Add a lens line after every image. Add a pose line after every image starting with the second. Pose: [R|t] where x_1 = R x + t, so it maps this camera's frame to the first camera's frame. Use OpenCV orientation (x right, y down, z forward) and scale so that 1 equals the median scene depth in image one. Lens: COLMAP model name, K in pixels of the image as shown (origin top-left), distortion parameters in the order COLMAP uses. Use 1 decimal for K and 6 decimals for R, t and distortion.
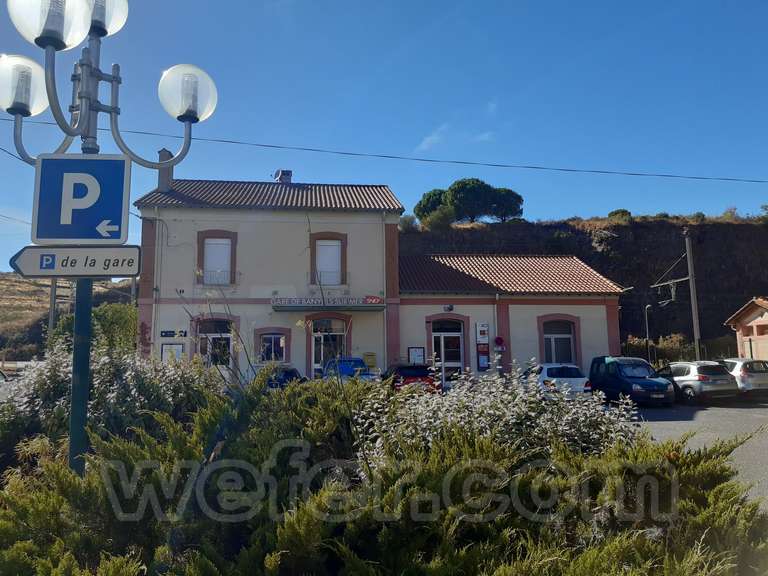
lens RADIAL K [[594.3, 0, 384.0], [0, 594.3, 288.0], [0, 0, 1]] dist [0.096277, -0.183847]
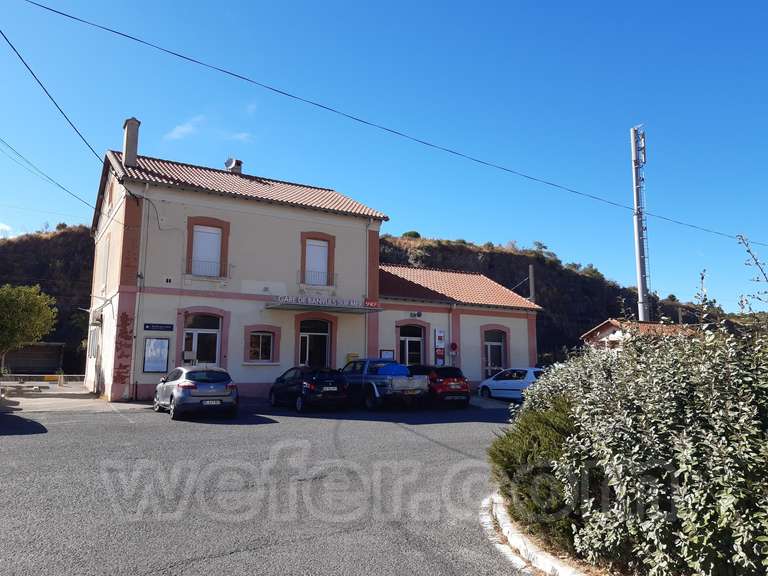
lens RADIAL K [[594.3, 0, 384.0], [0, 594.3, 288.0], [0, 0, 1]] dist [0.096277, -0.183847]
pose [[0.914032, 0.070580, 0.399454, -0.380294], [-0.066873, 0.997491, -0.023229, 0.015153], [-0.400091, -0.005480, 0.916459, 0.037640]]
